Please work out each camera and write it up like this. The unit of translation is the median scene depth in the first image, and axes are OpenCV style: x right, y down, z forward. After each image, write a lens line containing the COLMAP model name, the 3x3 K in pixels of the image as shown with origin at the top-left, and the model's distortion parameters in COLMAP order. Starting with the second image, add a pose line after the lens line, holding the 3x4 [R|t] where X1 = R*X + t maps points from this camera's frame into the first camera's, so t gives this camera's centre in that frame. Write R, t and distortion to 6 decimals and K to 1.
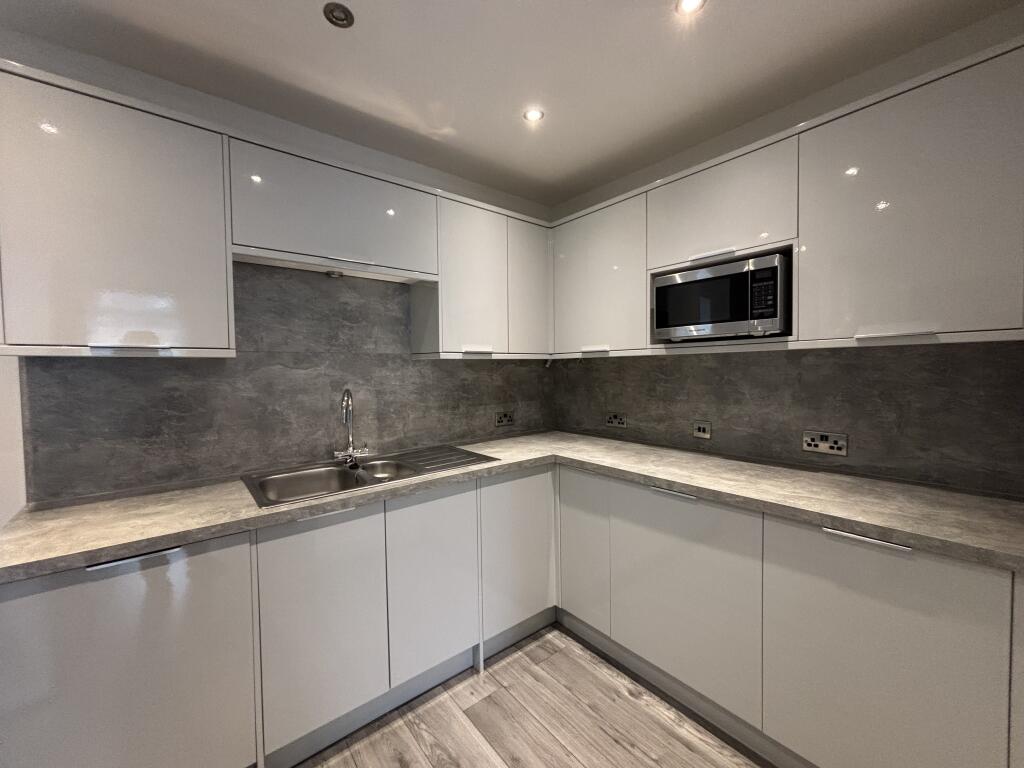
lens RADIAL K [[412.7, 0, 508.9], [0, 412.7, 381.5], [0, 0, 1]] dist [0.000479, 0.000189]
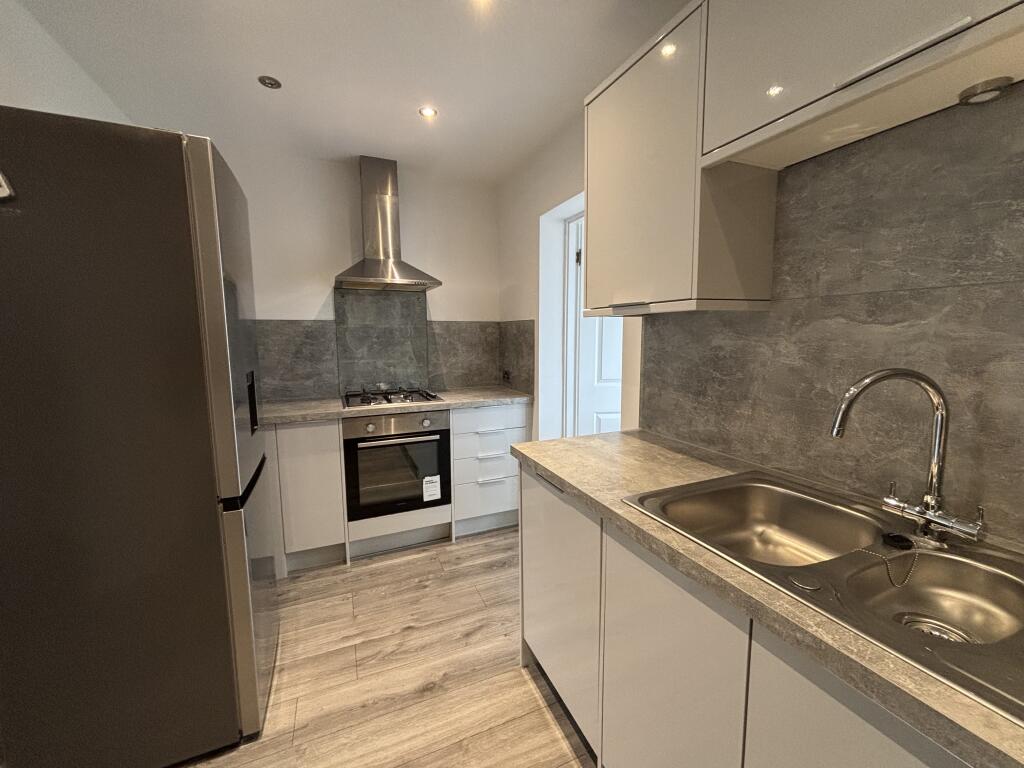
lens RADIAL K [[412.7, 0, 510.1], [0, 412.7, 380.2], [0, 0, 1]] dist [0.000479, 0.000189]
pose [[-0.269786, 0.123434, -0.954976, 0.150637], [-0.022959, 0.990643, 0.134530, -0.019862], [0.962647, 0.058219, -0.264427, 0.717760]]
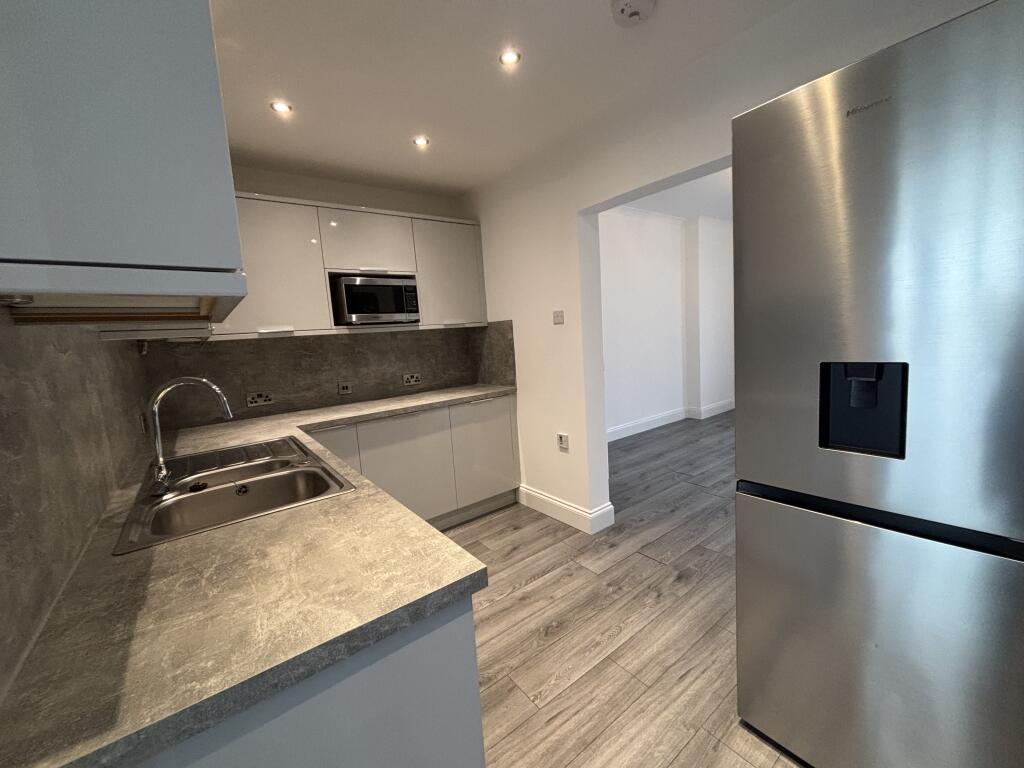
lens RADIAL K [[412.7, 0, 514.3], [0, 412.7, 380.4], [0, 0, 1]] dist [0.000479, 0.000189]
pose [[0.021372, -0.102058, 0.994549, -1.067906], [0.098868, 0.990116, 0.099479, 0.008909], [-0.994871, 0.096203, 0.031251, 0.433562]]
